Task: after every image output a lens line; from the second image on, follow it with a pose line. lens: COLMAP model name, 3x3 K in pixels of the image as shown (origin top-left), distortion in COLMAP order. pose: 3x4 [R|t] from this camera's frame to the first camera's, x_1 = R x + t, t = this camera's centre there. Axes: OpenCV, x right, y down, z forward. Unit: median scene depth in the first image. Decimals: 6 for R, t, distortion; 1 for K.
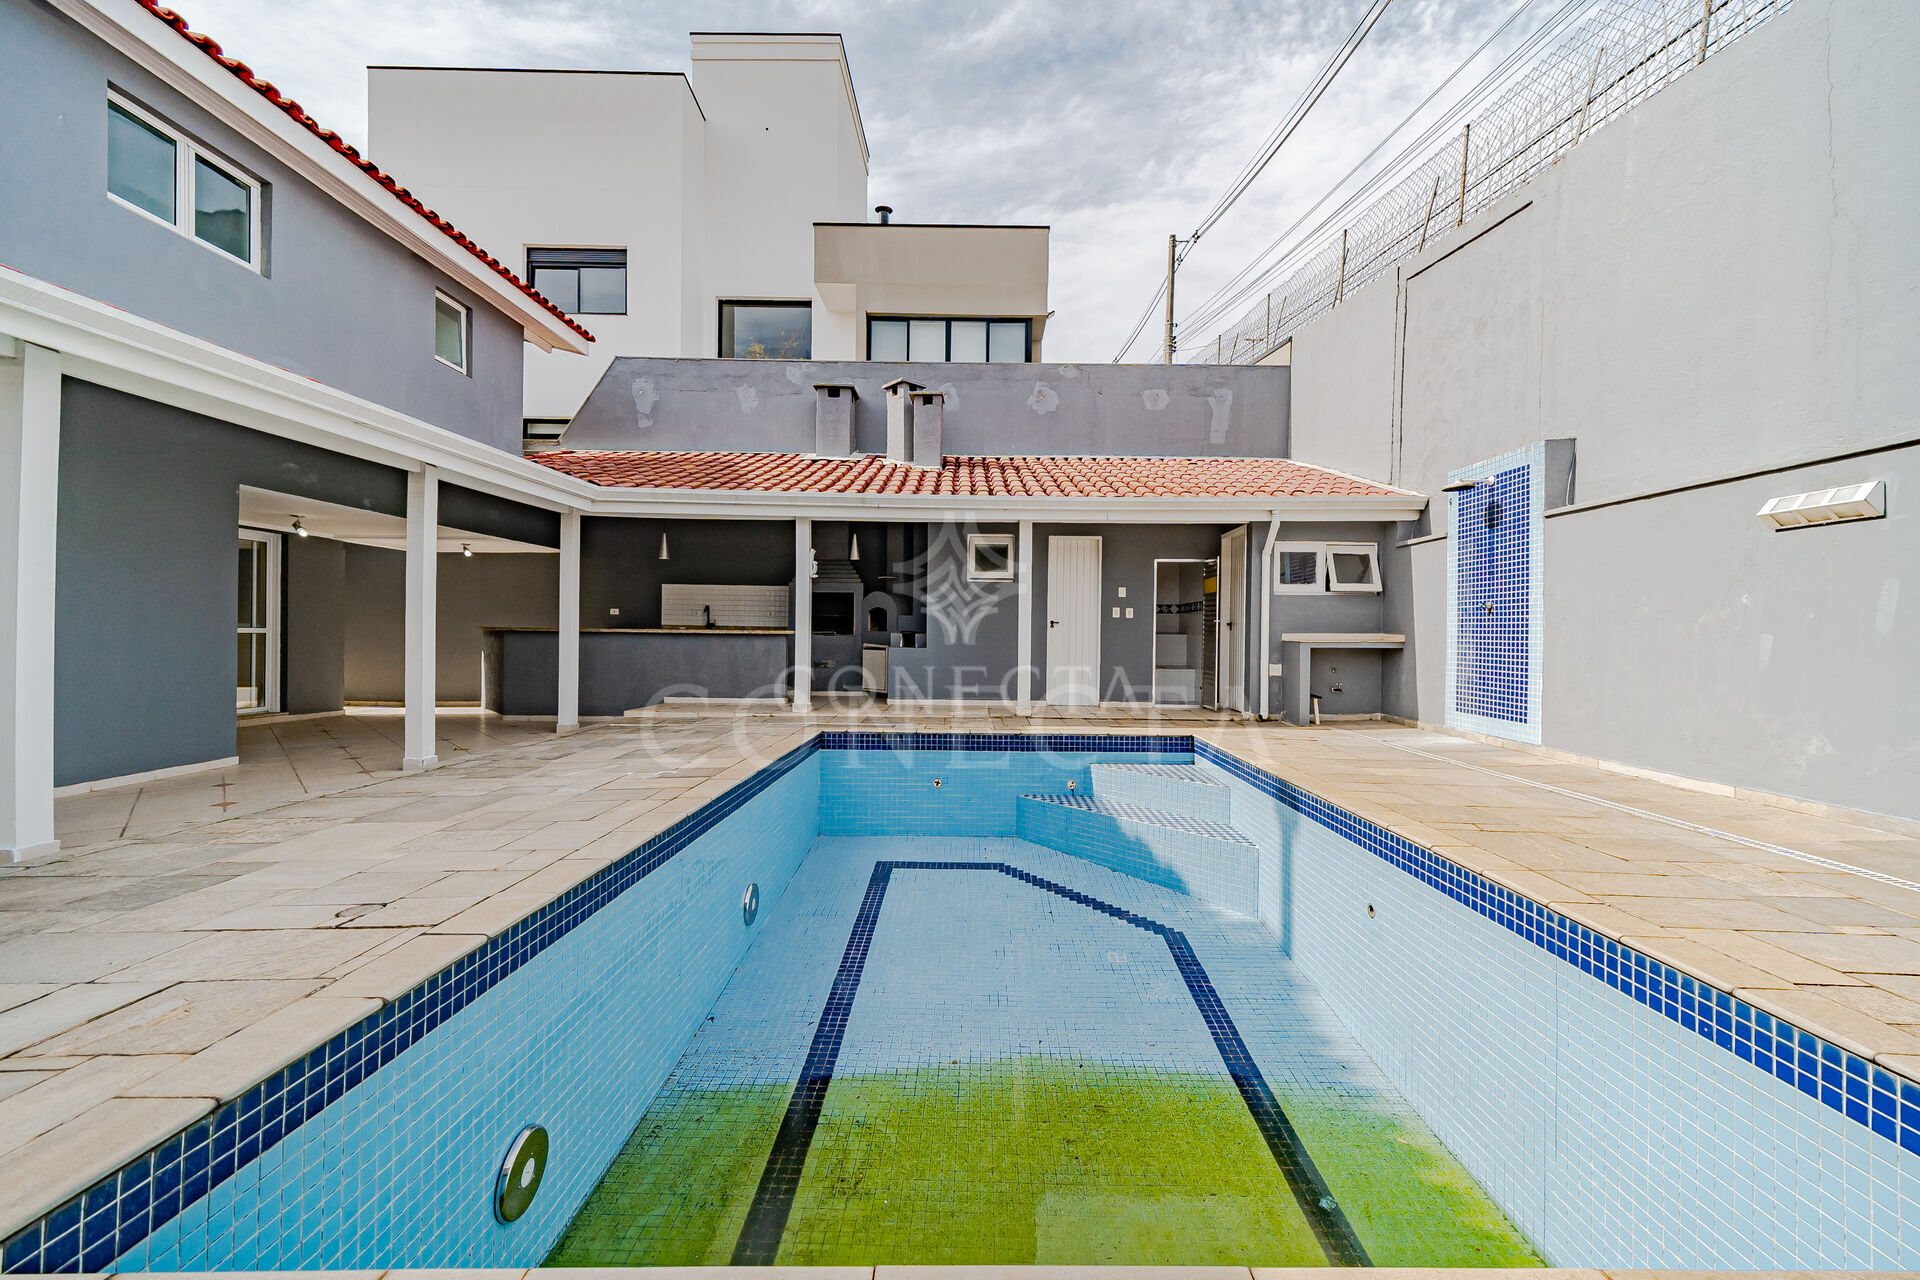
lens RADIAL K [[761.4, 0, 960.0], [0, 761.4, 640.0], [0, 0, 1]] dist [0.001462, -0.000333]
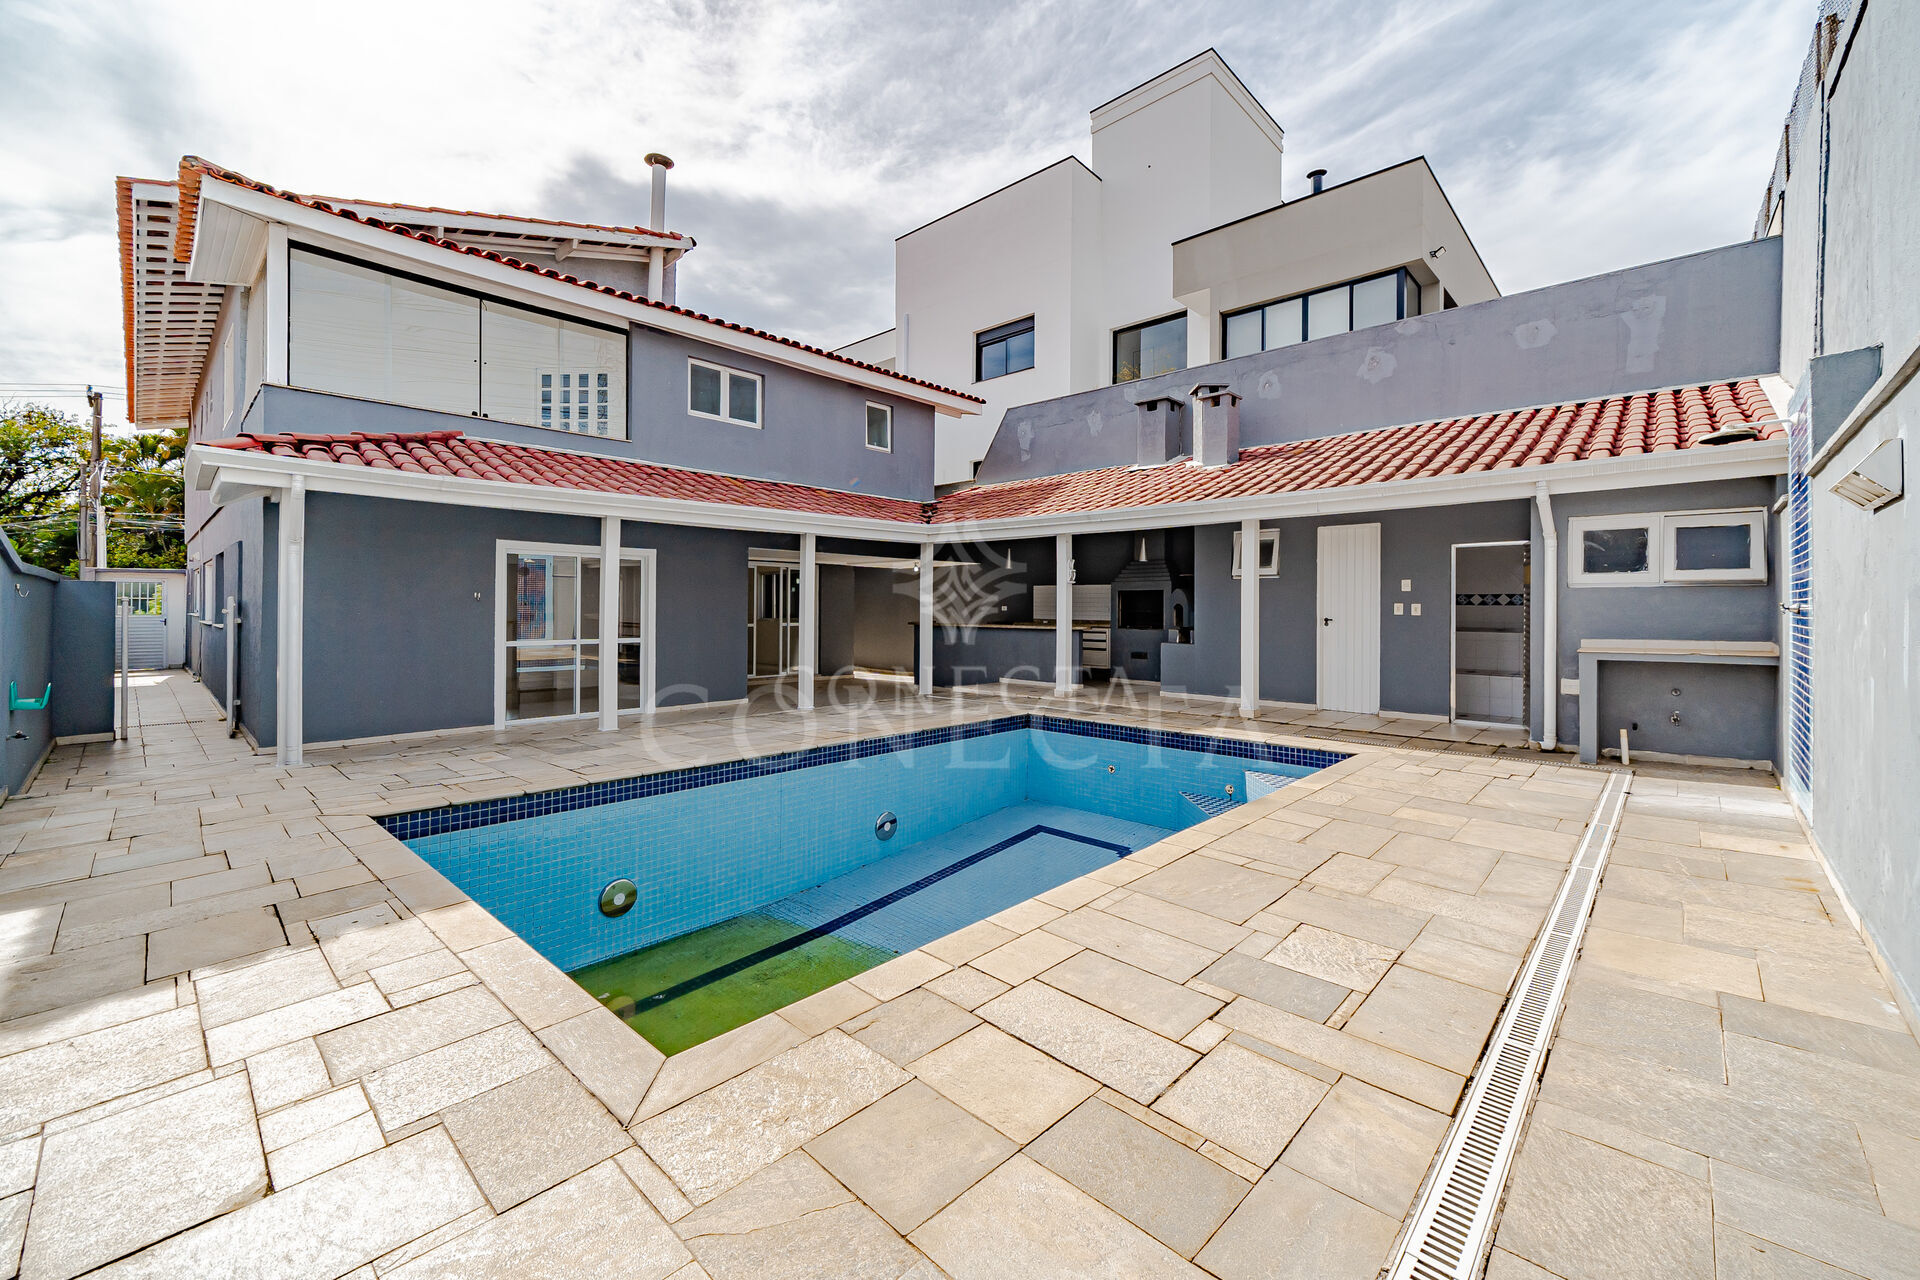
lens RADIAL K [[756.8, 0, 960.4], [0, 756.8, 617.4], [0, 0, 1]] dist [-0.011605, -0.000166]
pose [[0.725435, 0.000457, -0.688291, 0.397654], [0.000317, 0.999999, 0.000998, -0.025154], [0.688291, -0.000942, 0.725434, 0.027403]]
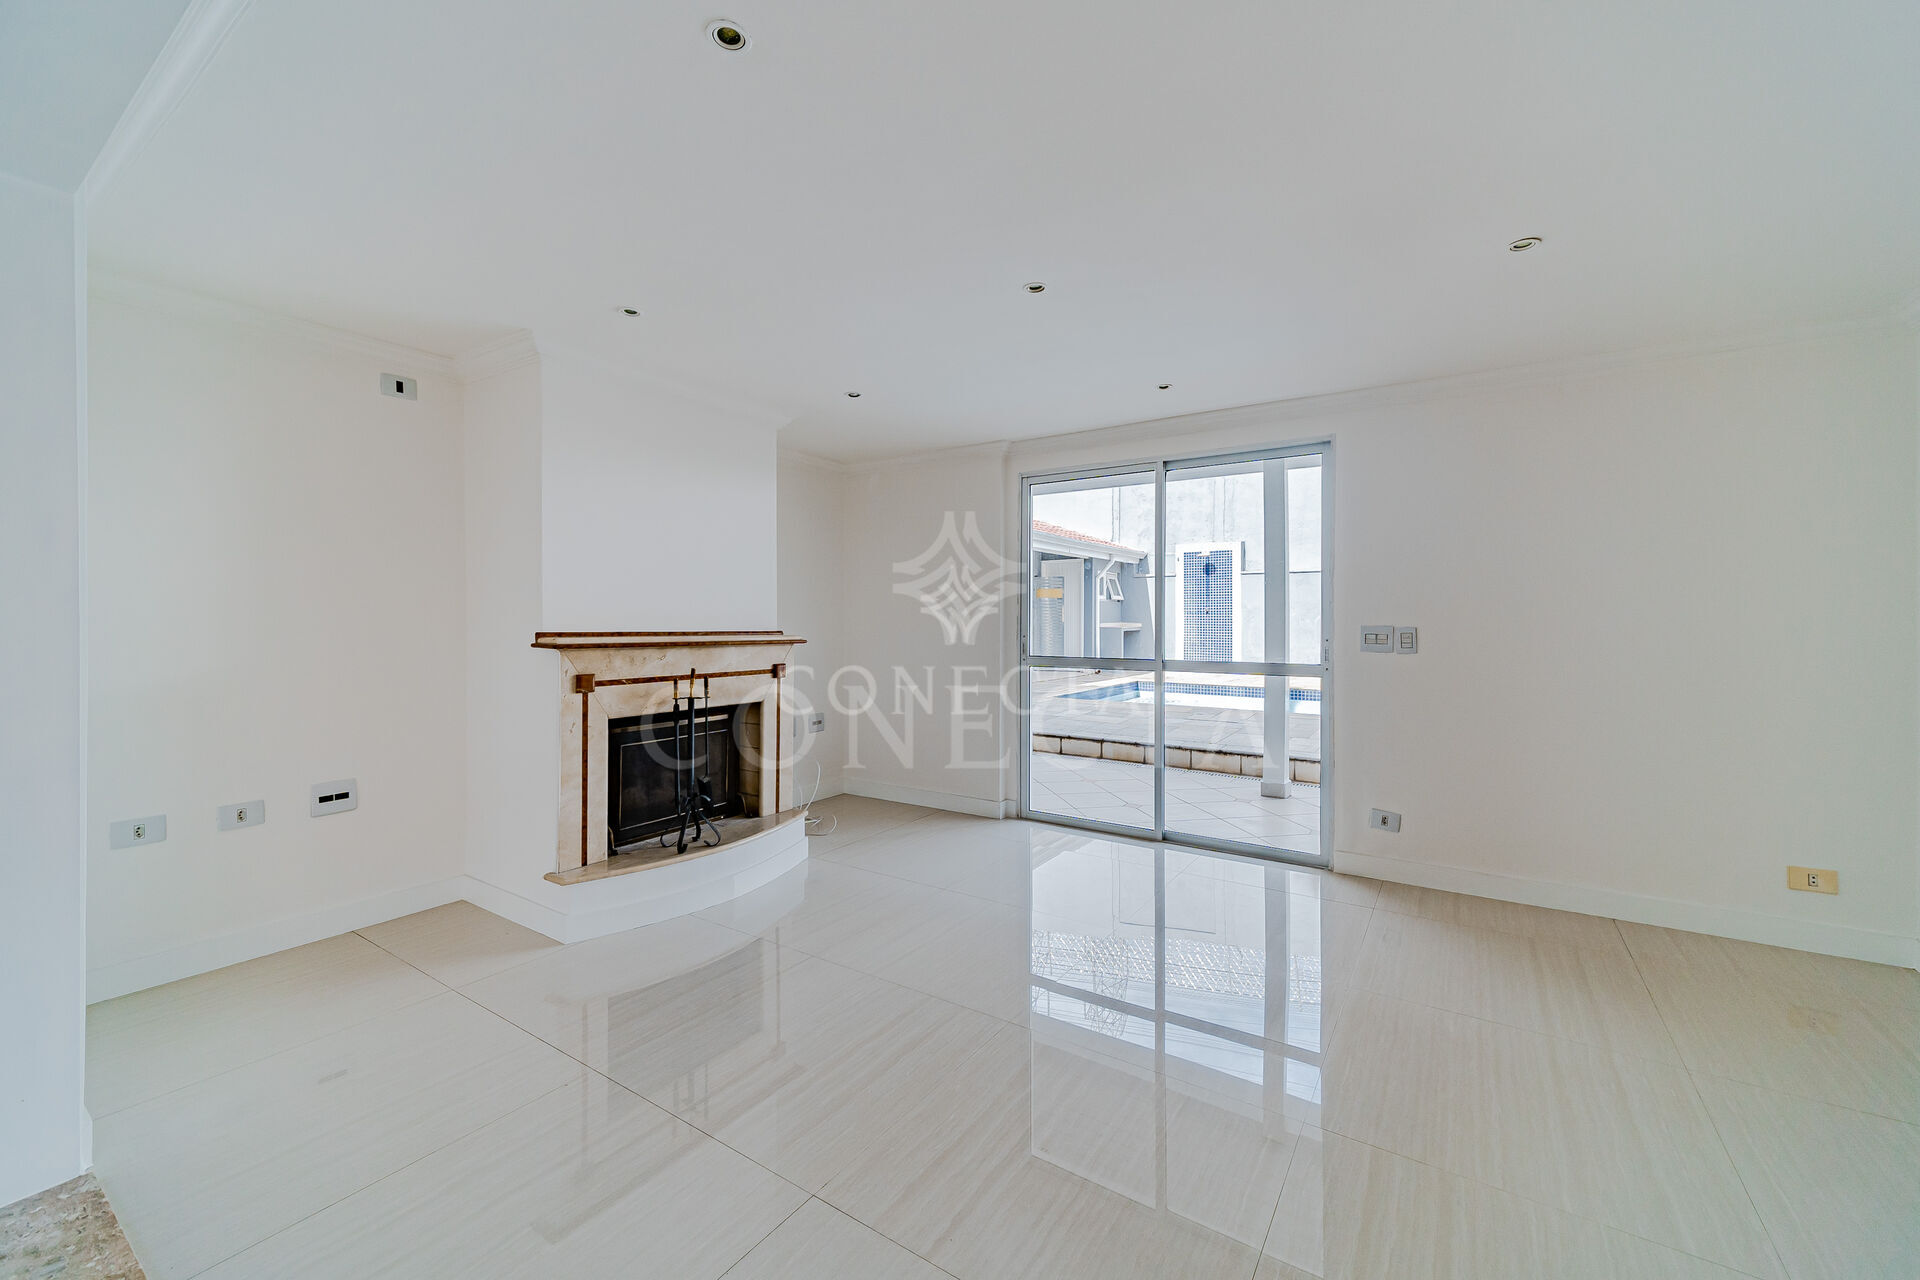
lens RADIAL K [[761.4, 0, 960.0], [0, 761.4, 640.0], [0, 0, 1]] dist [0.001462, -0.000333]
pose [[0.550777, -0.028221, 0.834175, -0.984297], [0.009963, 0.999579, 0.027239, -0.017093], [-0.834593, -0.006692, 0.550826, 0.249363]]
